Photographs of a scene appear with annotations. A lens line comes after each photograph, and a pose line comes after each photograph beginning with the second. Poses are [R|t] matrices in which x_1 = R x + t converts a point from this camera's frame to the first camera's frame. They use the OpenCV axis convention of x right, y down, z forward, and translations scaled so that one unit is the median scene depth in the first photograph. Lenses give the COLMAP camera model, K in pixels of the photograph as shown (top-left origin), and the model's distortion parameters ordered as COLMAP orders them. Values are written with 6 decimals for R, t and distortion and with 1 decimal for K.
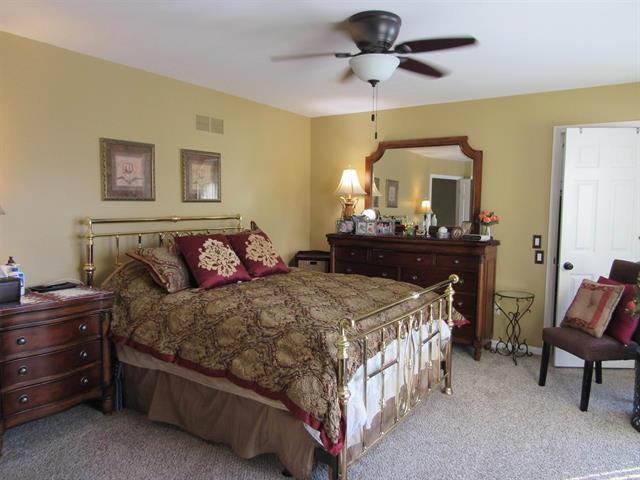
lens RADIAL K [[461.1, 0, 324.4], [0, 461.1, 238.6], [0, 0, 1]] dist [-0.009139, -0.001212]
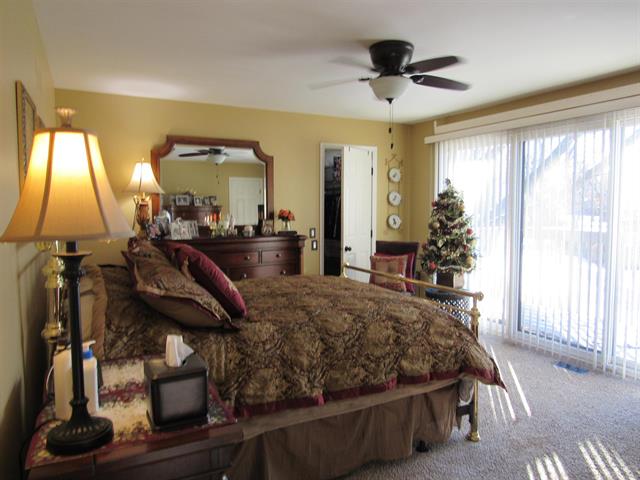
lens RADIAL K [[461.1, 0, 324.2], [0, 461.1, 240.6], [0, 0, 1]] dist [-0.009139, -0.001212]
pose [[0.471418, -0.077270, 0.878518, -0.632723], [0.070140, 0.996284, 0.049991, -0.033903], [-0.879116, 0.038053, 0.475086, 0.376450]]
